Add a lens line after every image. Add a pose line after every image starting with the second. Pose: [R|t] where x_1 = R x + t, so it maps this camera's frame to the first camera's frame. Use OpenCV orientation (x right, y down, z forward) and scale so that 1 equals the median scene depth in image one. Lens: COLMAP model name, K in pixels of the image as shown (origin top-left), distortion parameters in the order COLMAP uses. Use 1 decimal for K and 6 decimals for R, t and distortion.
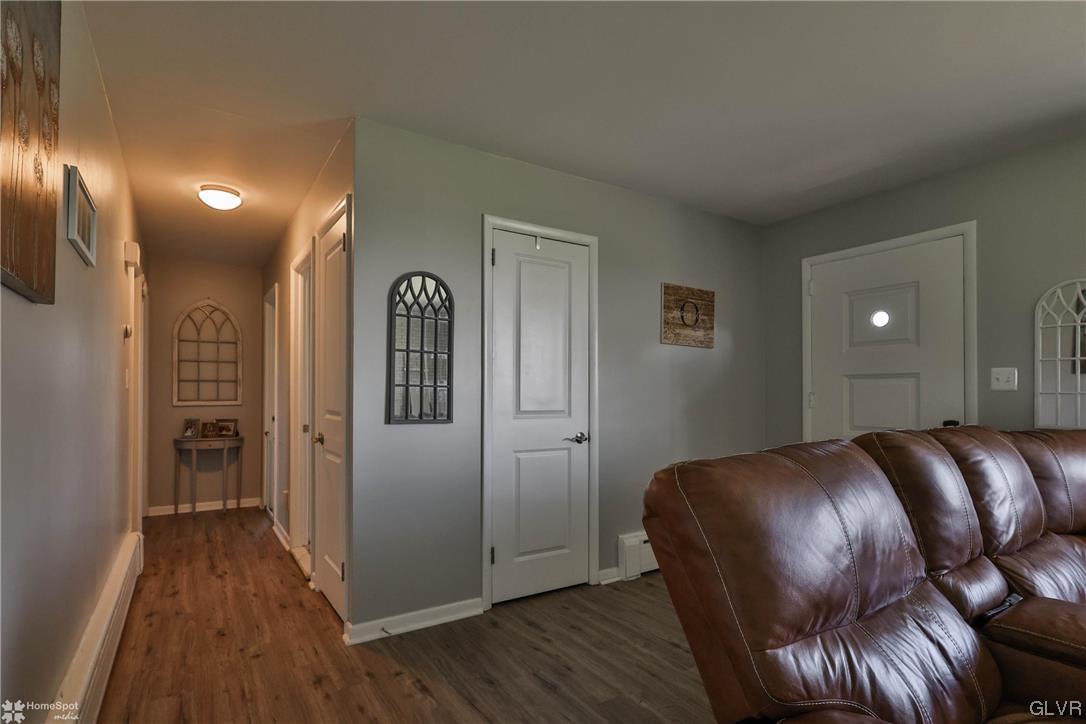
lens RADIAL K [[549.0, 0, 546.0], [0, 549.0, 389.9], [0, 0, 1]] dist [0.000955, -0.000147]
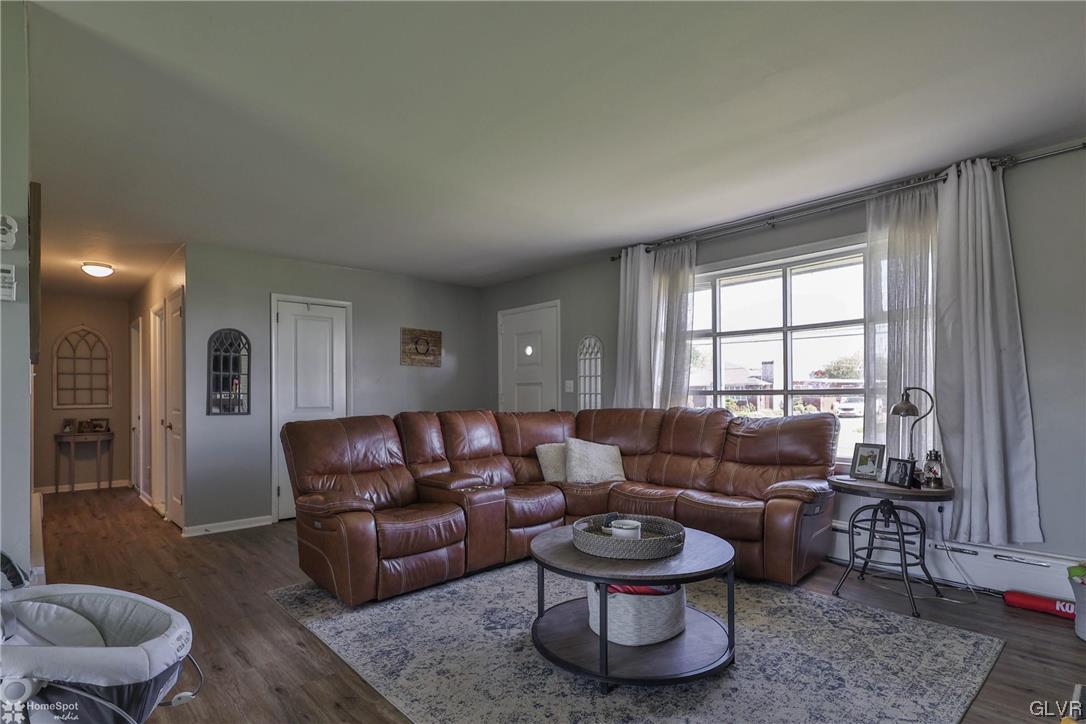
lens RADIAL K [[555.6, 0, 542.3], [0, 555.6, 392.4], [0, 0, 1]] dist [-0.003123, -0.000371]
pose [[0.986747, -0.009623, 0.161981, 0.332403], [0.009012, 0.999949, 0.004502, -0.006485], [-0.162016, -0.002982, 0.986784, -0.642987]]
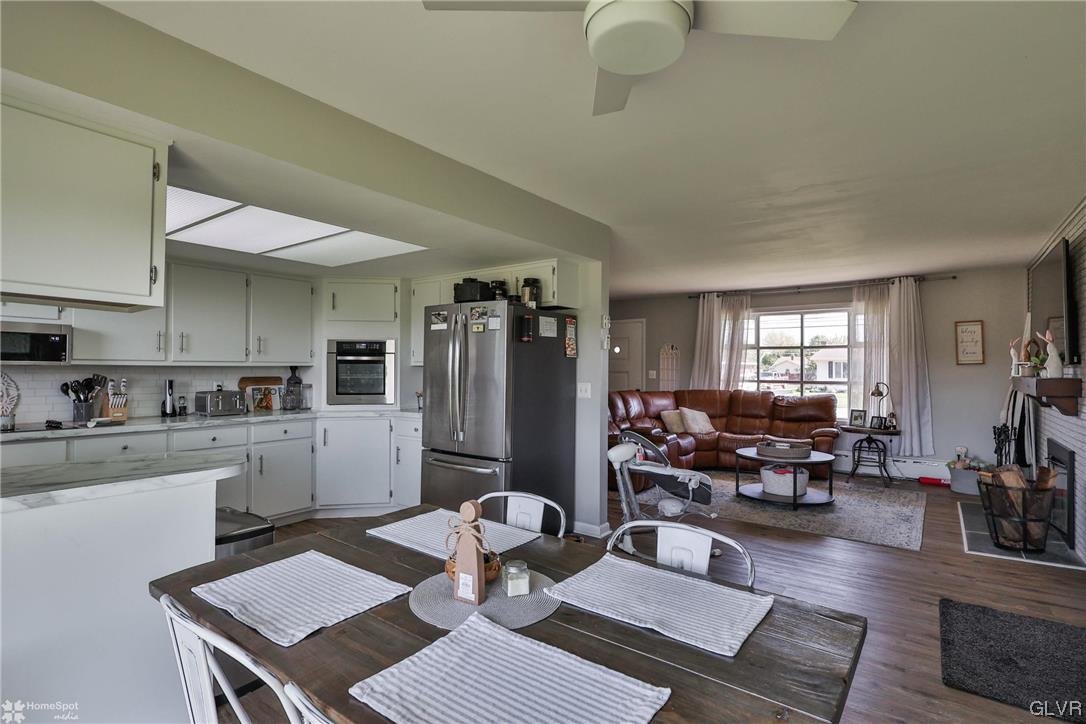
lens RADIAL K [[534.0, 0, 543.0], [0, 534.0, 362.0], [0, 0, 1]] dist [0.000862, 0.000331]
pose [[0.939677, 0.007058, 0.341990, -0.512666], [-0.006074, 0.999974, -0.003946, -0.054822], [-0.342009, 0.001631, 0.939695, -1.104176]]
